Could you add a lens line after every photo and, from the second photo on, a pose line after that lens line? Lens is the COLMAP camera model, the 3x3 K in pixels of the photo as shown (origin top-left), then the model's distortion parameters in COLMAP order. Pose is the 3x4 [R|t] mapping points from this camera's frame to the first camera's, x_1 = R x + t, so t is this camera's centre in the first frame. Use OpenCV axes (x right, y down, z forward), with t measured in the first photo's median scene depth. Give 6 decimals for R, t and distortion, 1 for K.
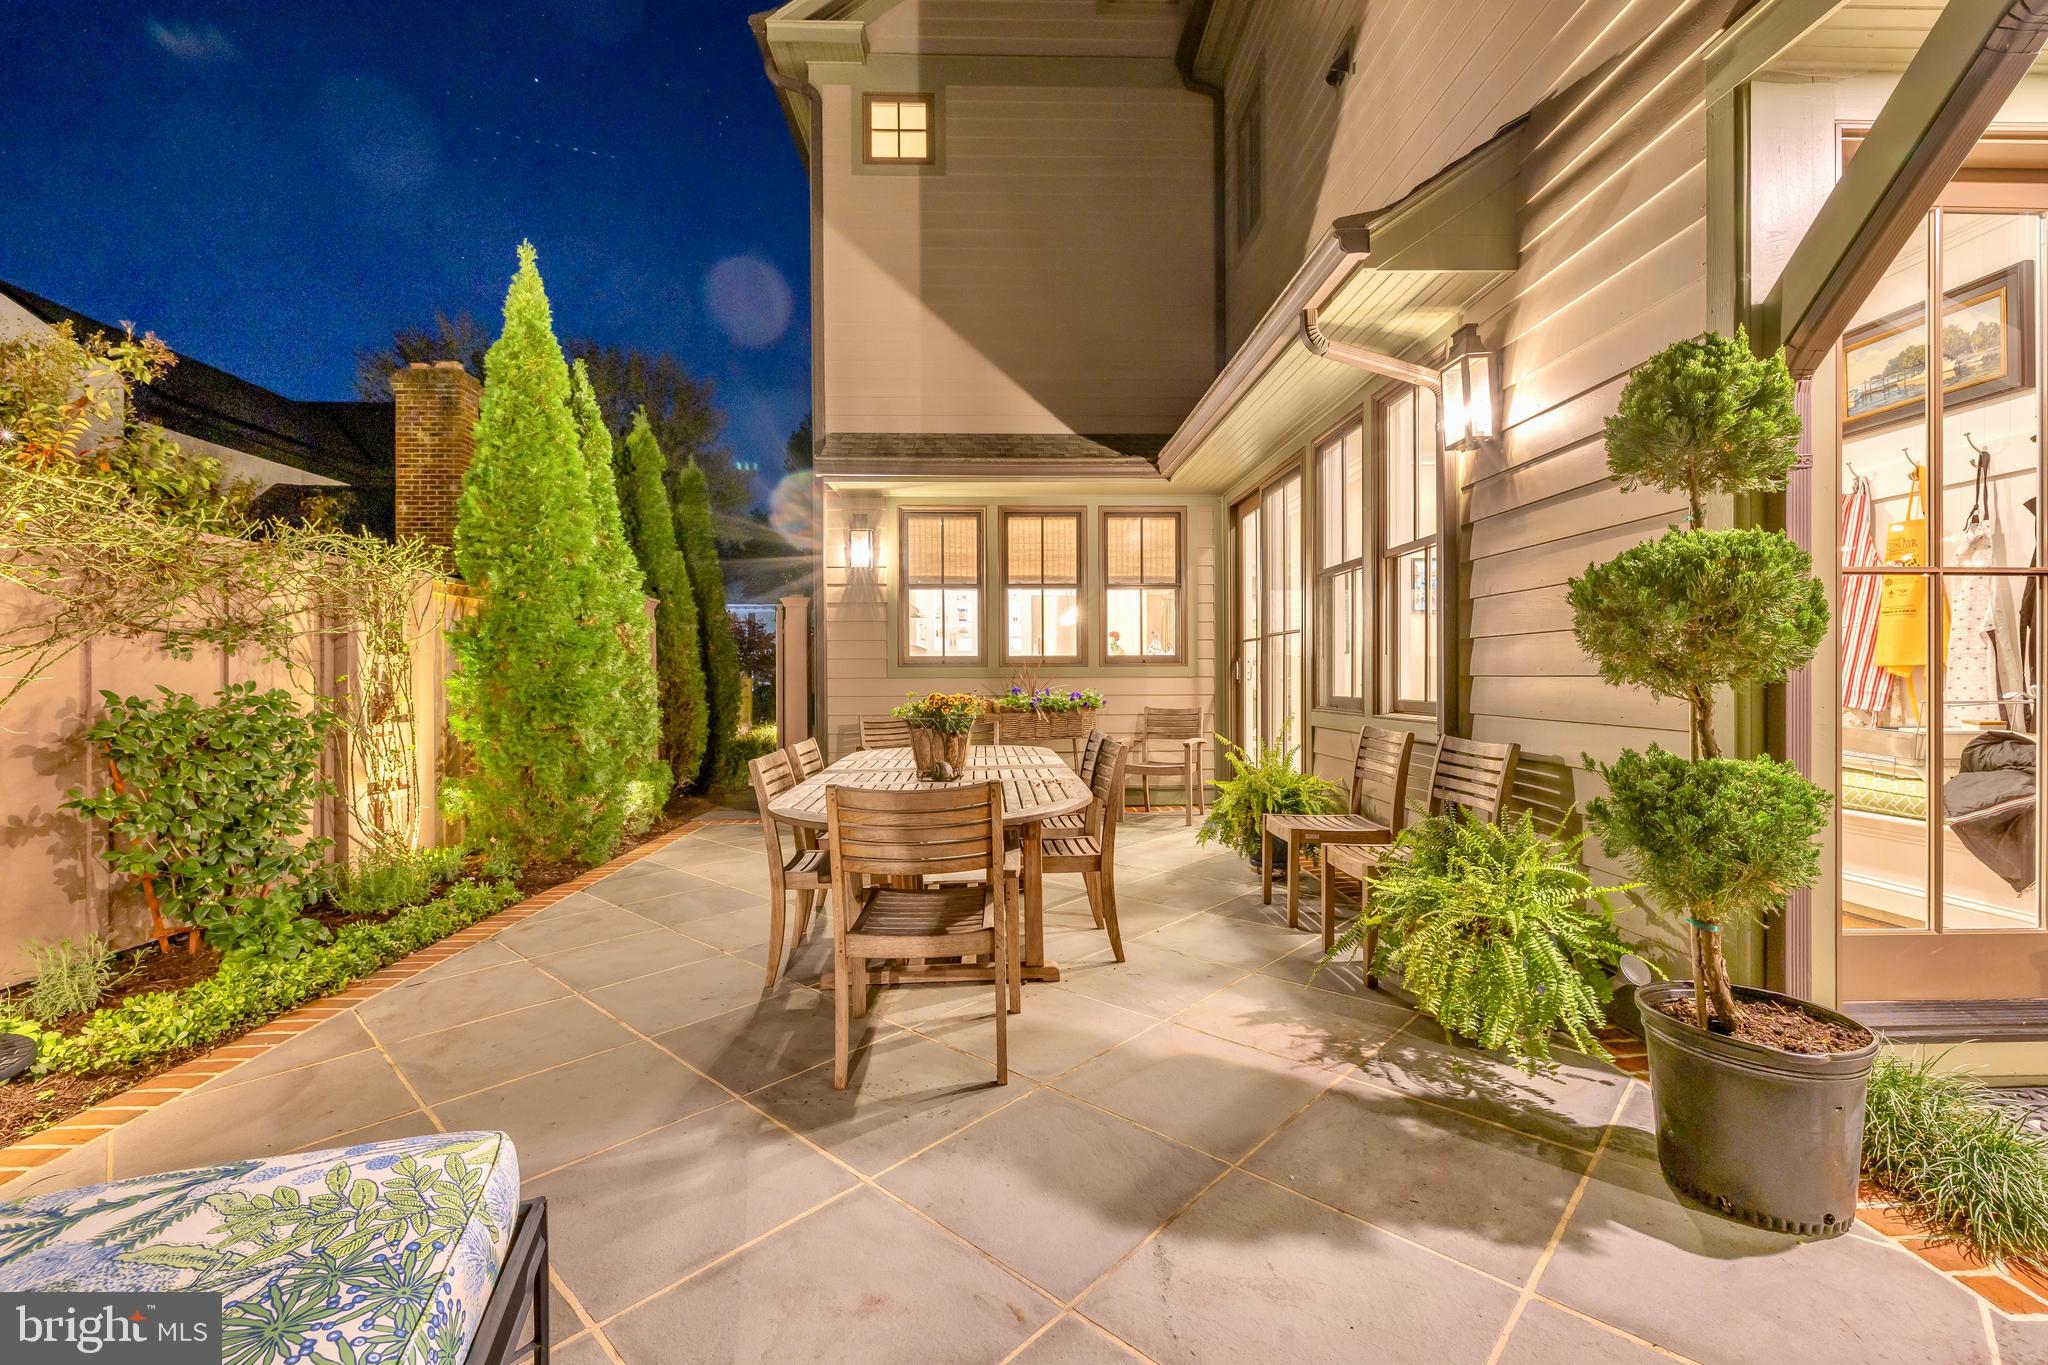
lens RADIAL K [[859.9, 0, 1020.7], [0, 859.9, 678.4], [0, 0, 1]] dist [-0.000304, -0.000241]
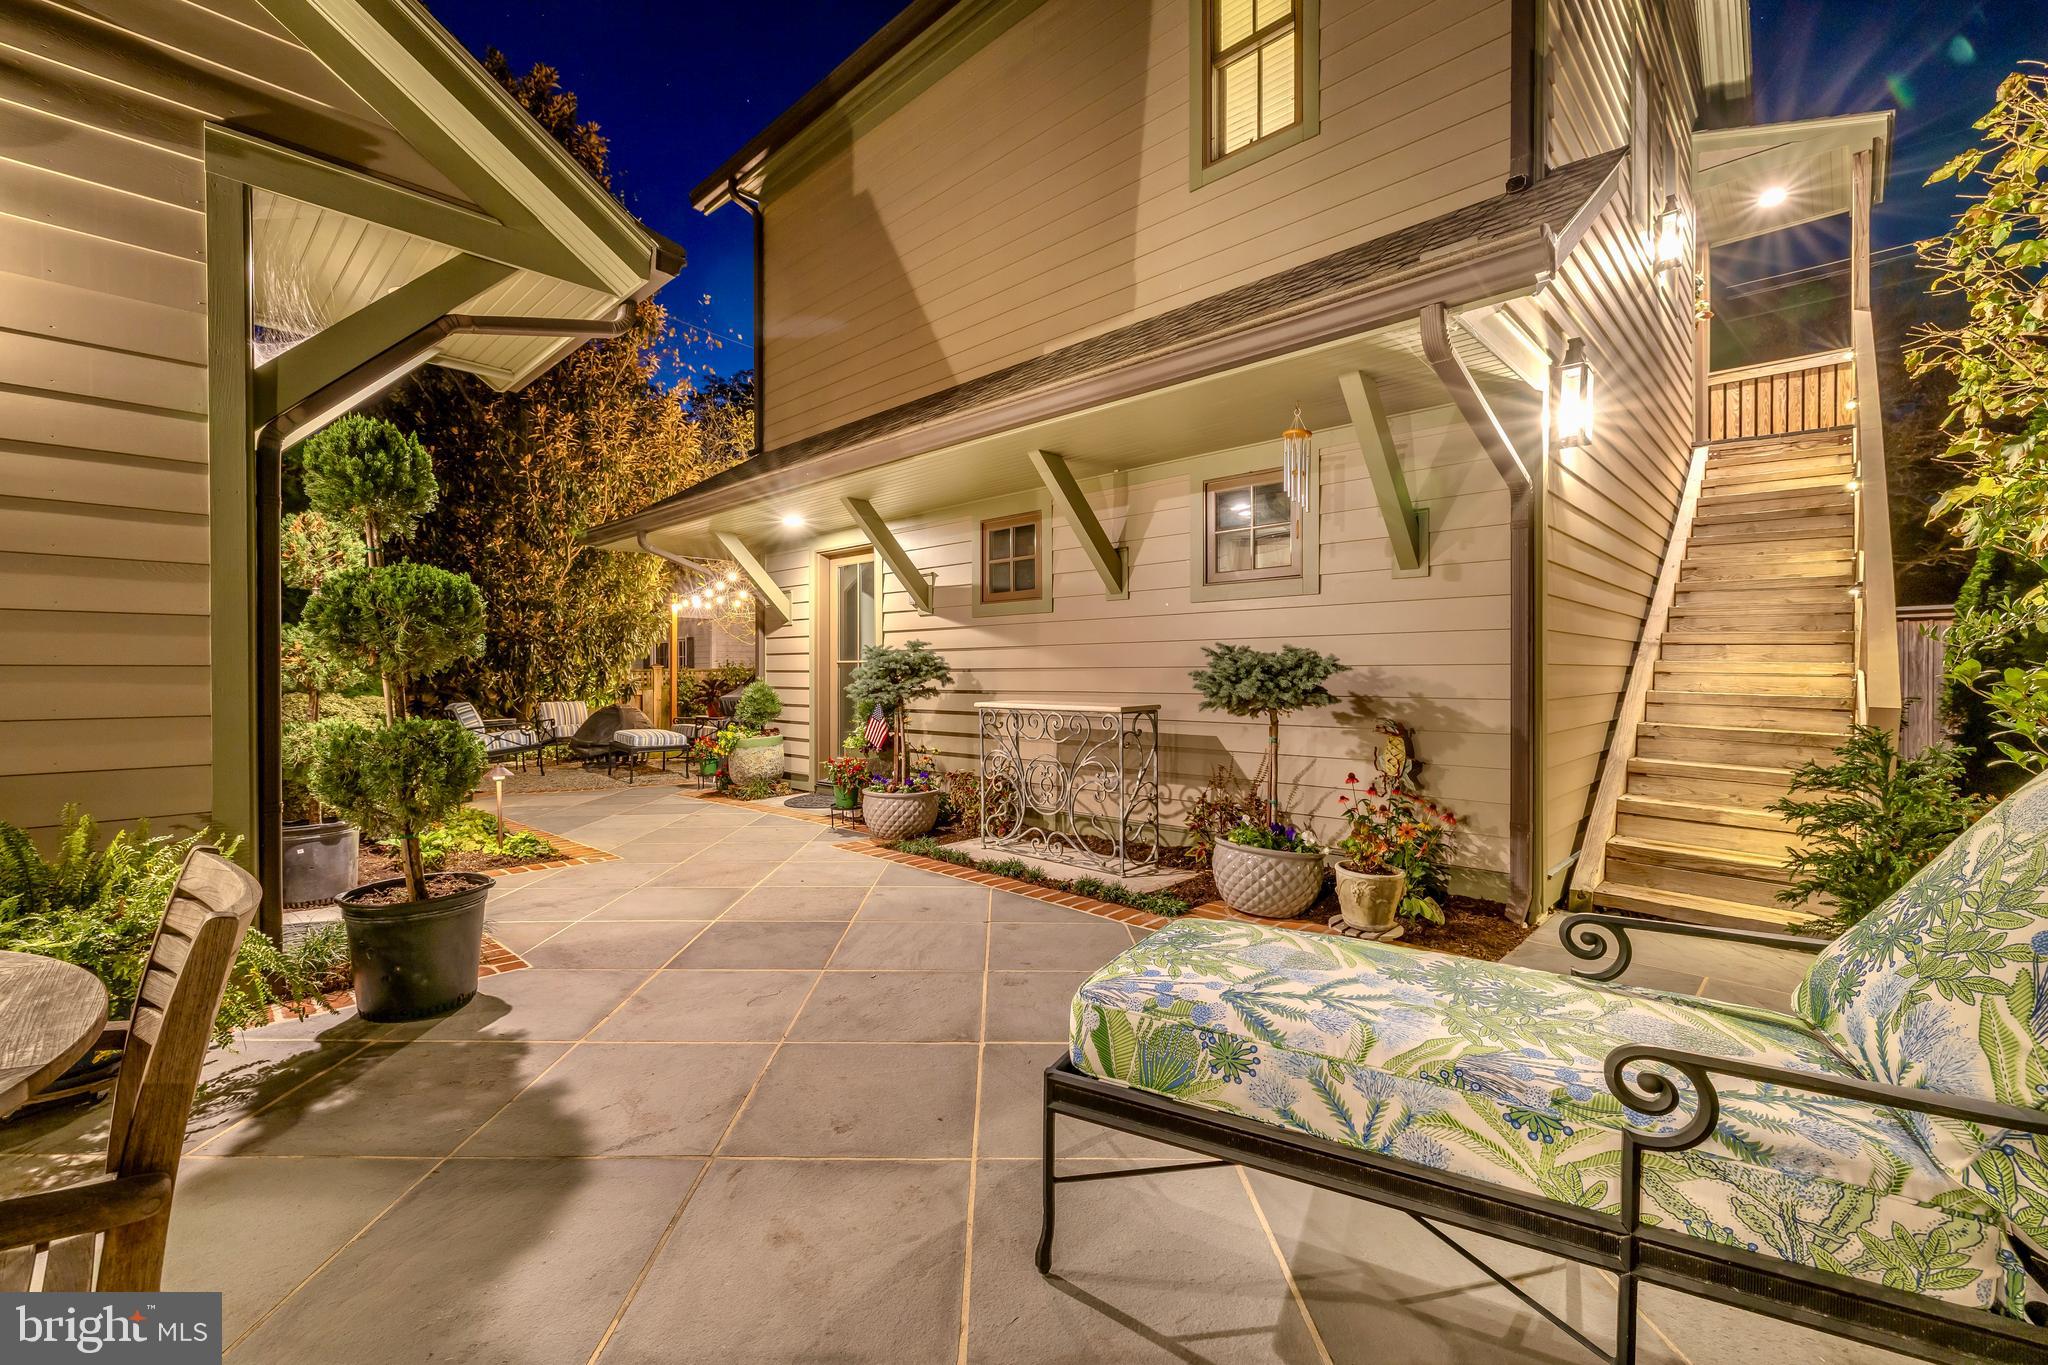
lens RADIAL K [[859.9, 0, 1020.7], [0, 859.9, 678.4], [0, 0, 1]] dist [-0.000304, -0.000241]
pose [[-0.699889, 0.000486, 0.714251, -1.079799], [0.006200, 0.999966, 0.005396, 0.023245], [-0.714225, 0.008205, -0.699869, 1.441374]]
